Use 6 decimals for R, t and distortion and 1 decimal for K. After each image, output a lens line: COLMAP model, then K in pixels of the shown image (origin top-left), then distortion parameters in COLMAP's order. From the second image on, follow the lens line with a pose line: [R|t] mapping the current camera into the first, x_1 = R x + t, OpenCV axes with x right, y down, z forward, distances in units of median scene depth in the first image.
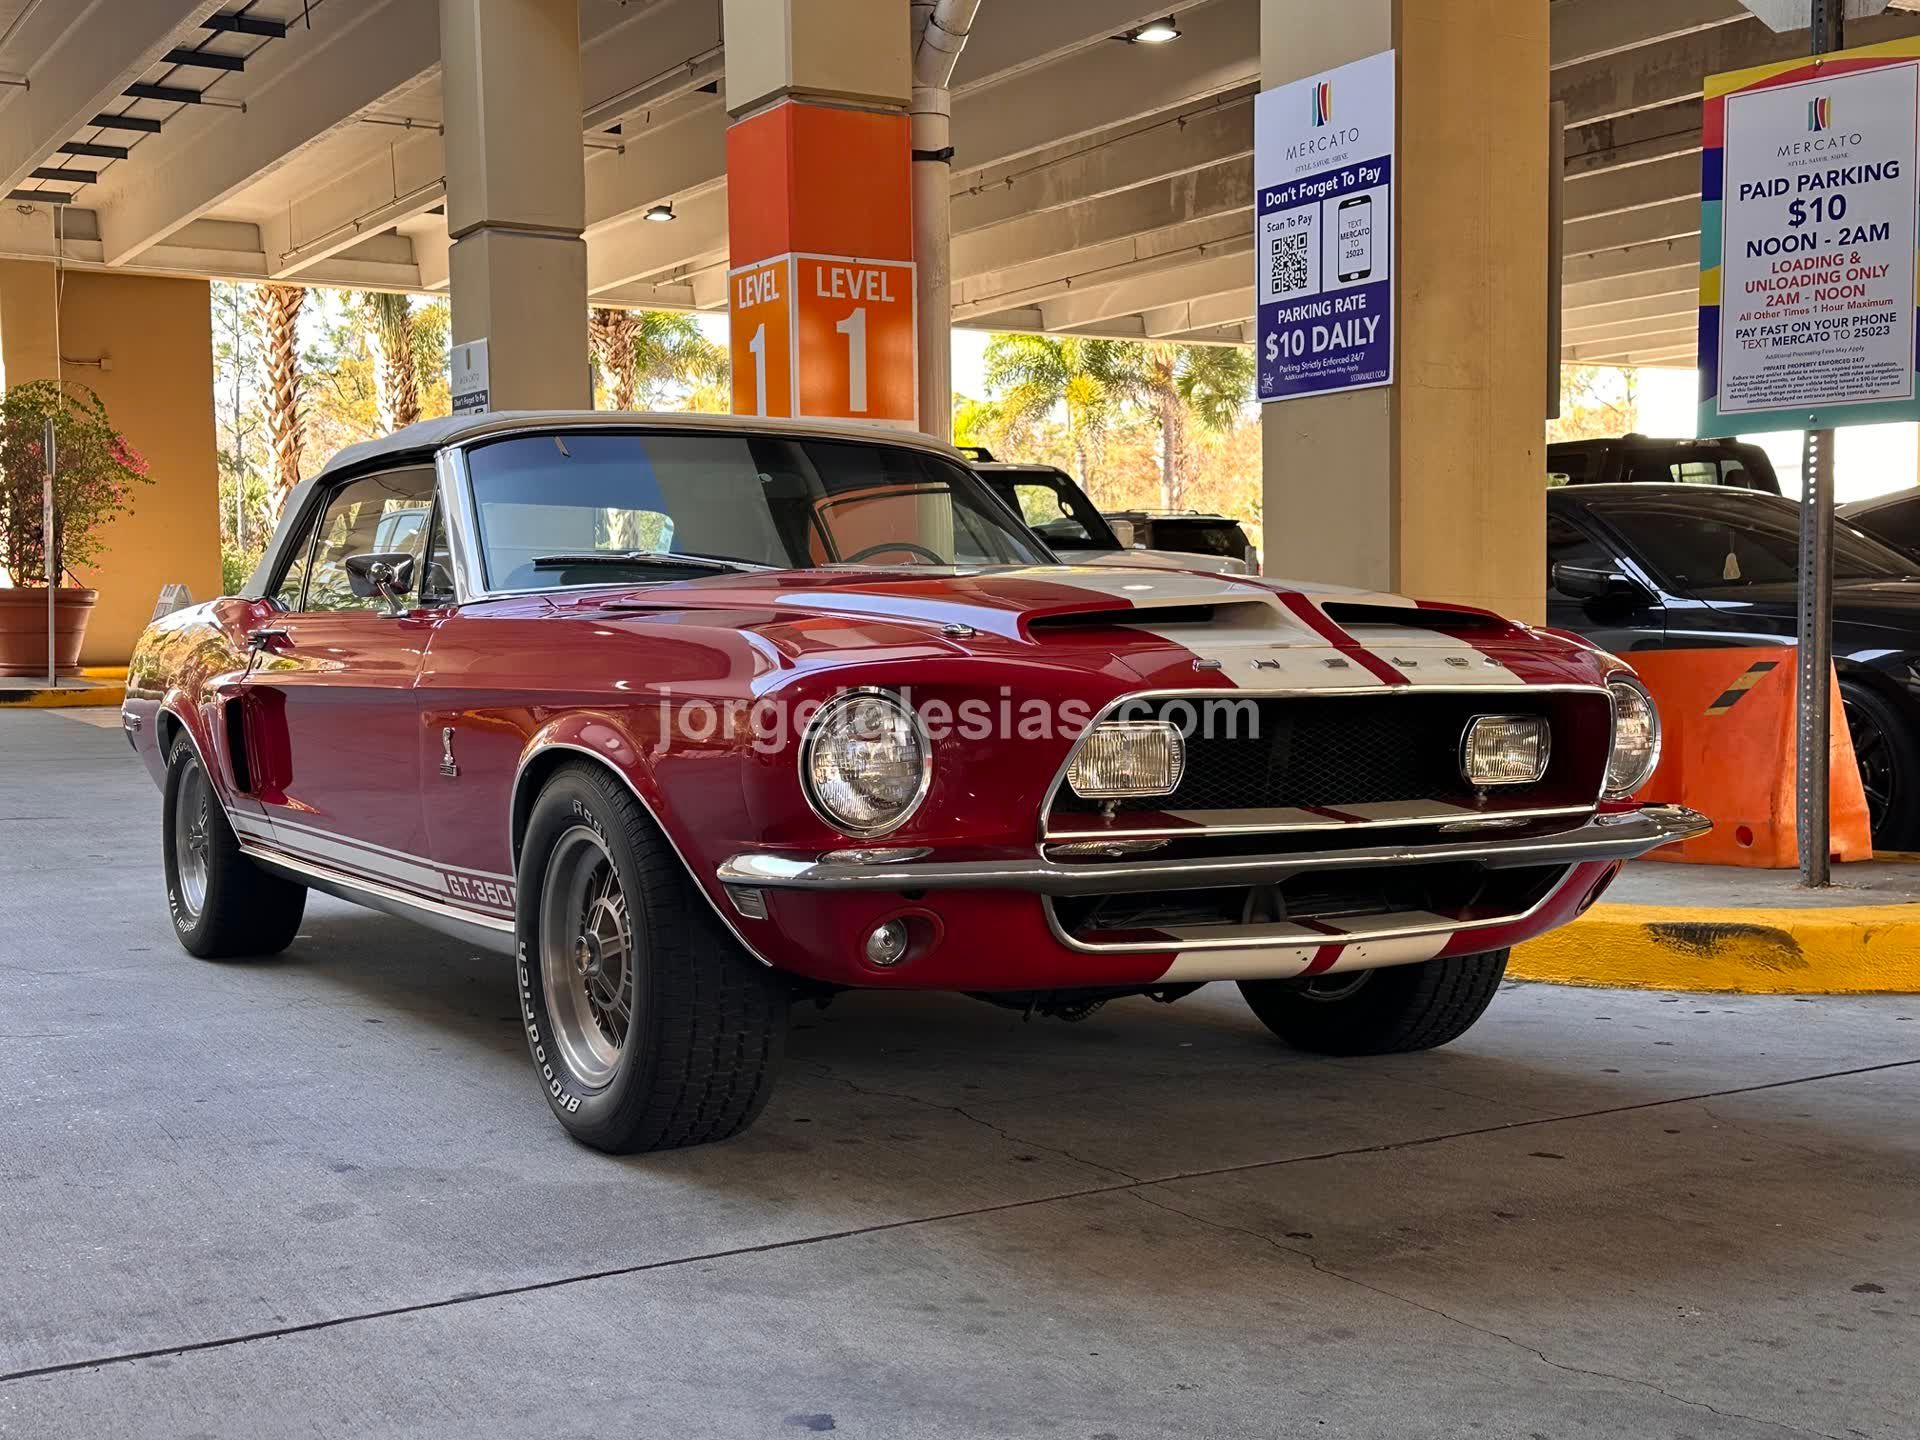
lens RADIAL K [[2256.4, 0, 961.1], [0, 2256.4, 743.2], [0, 0, 1]] dist [0.201397, -0.444058]
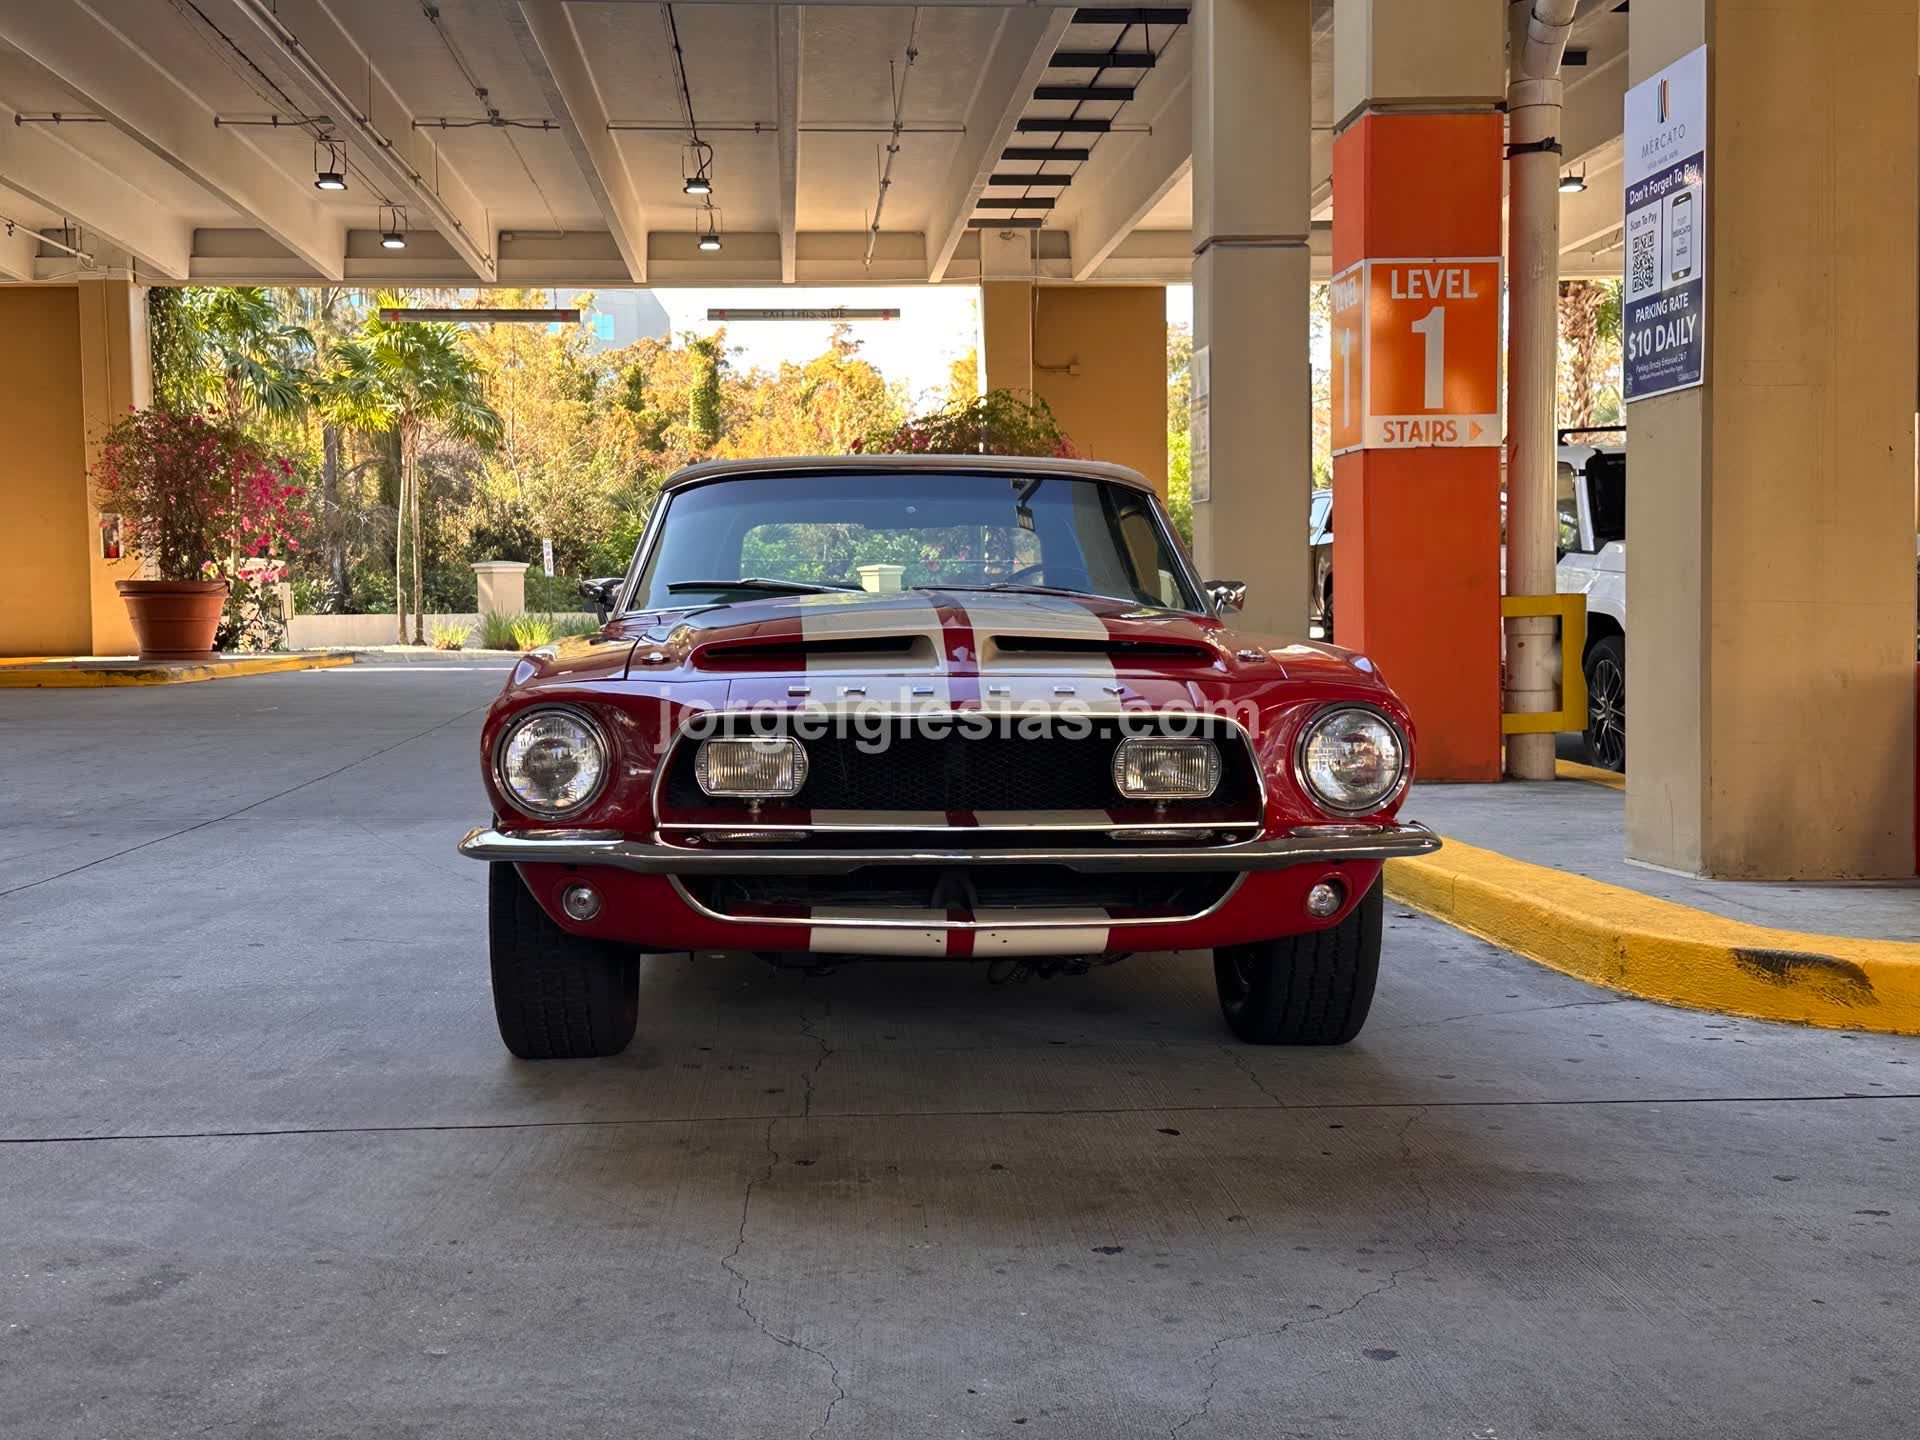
lens RADIAL K [[2256.4, 0, 961.1], [0, 2256.4, 743.2], [0, 0, 1]] dist [0.201397, -0.444058]
pose [[0.889396, 0.031145, -0.456075, 0.343031], [-0.024871, 0.999495, 0.019755, -0.015176], [0.456460, -0.006227, 0.889722, -0.017891]]
